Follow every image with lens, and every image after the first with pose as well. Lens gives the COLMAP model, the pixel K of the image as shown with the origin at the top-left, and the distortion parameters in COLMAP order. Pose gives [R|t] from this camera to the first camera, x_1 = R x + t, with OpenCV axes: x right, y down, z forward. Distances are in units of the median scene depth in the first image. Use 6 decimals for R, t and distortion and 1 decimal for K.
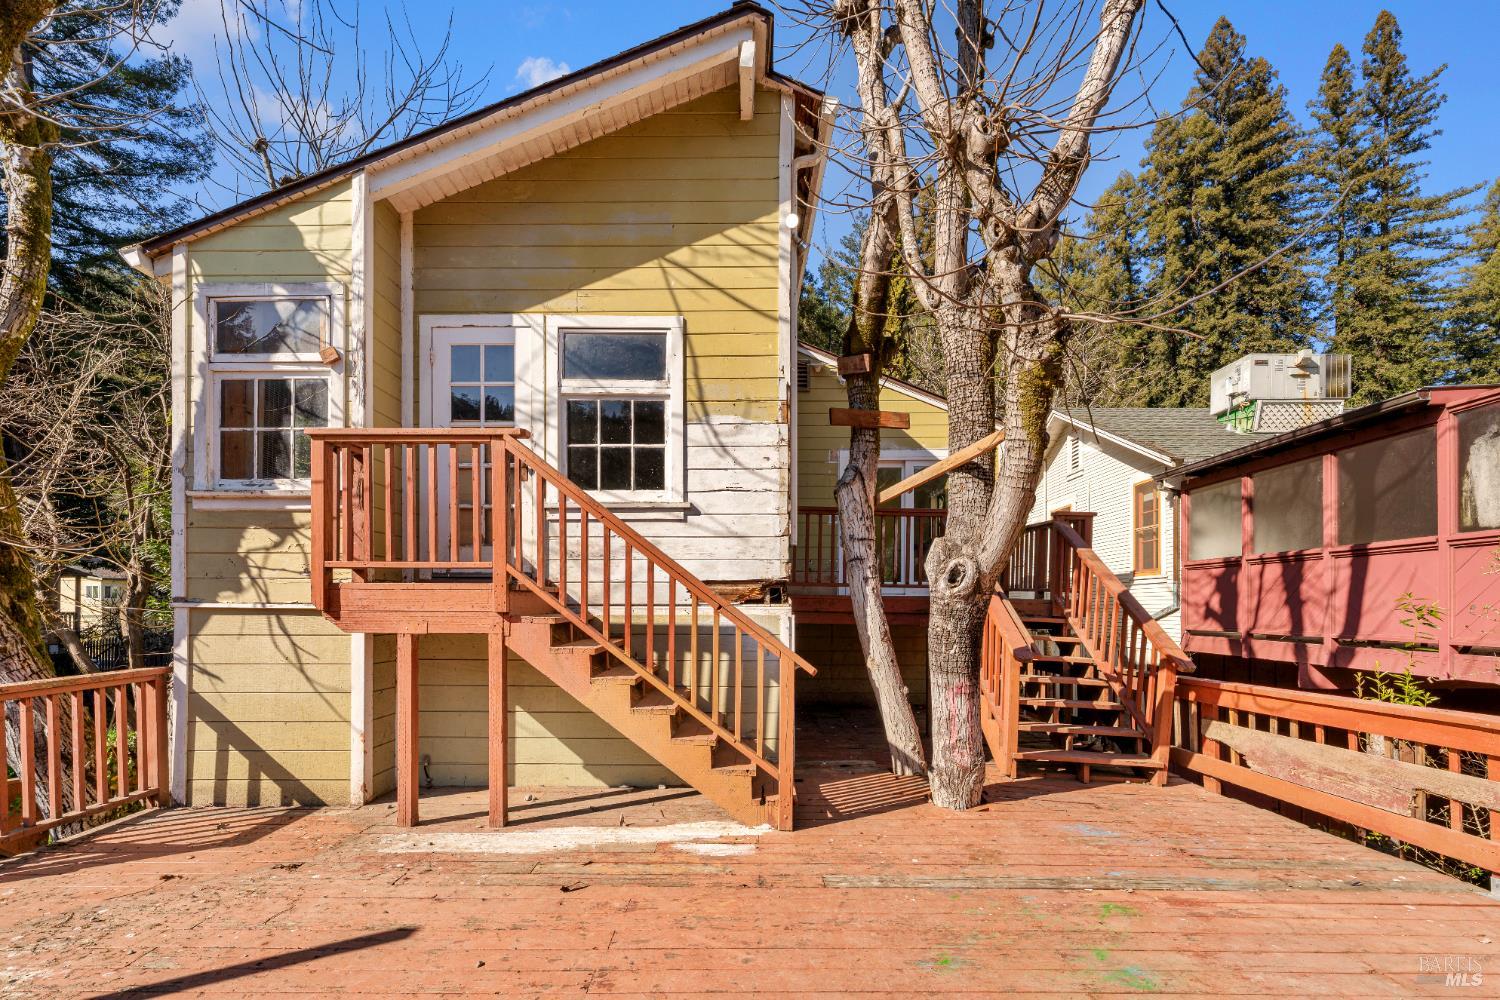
lens RADIAL K [[609.3, 0, 725.7], [0, 609.3, 614.4], [0, 0, 1]] dist [-0.000920, -0.001339]
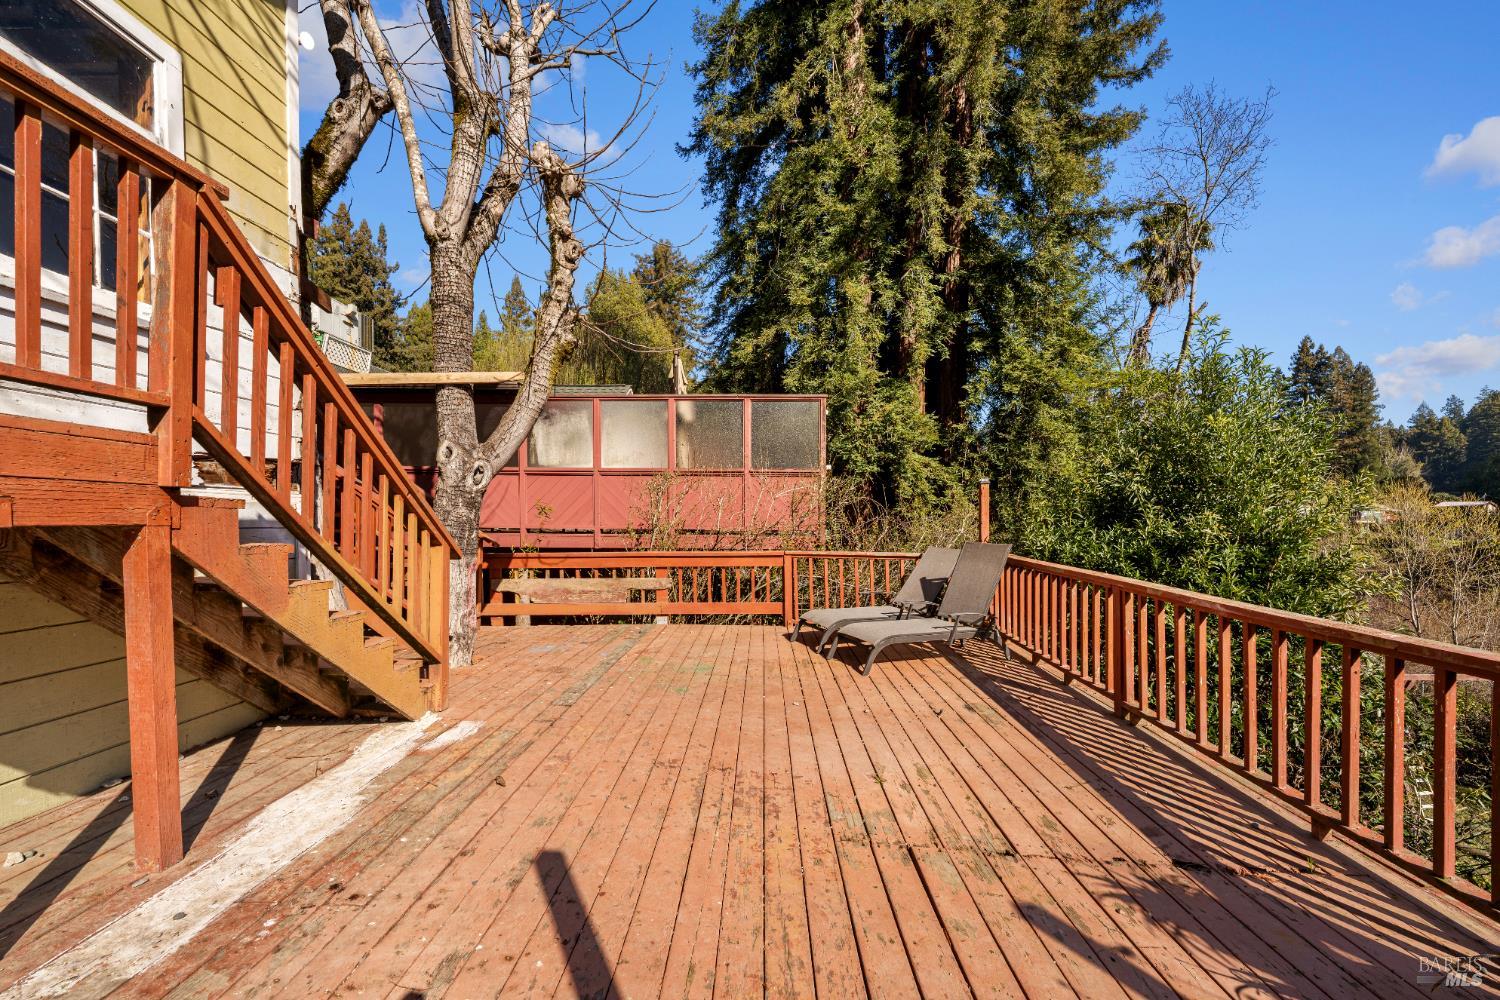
lens RADIAL K [[609.3, 0, 742.1], [0, 609.3, 507.7], [0, 0, 1]] dist [-0.000920, -0.001339]
pose [[0.018617, 0.017345, 0.999676, -0.722523], [-0.006687, 0.999829, -0.017223, 0.017538], [-0.999804, -0.006364, 0.018730, 0.362588]]
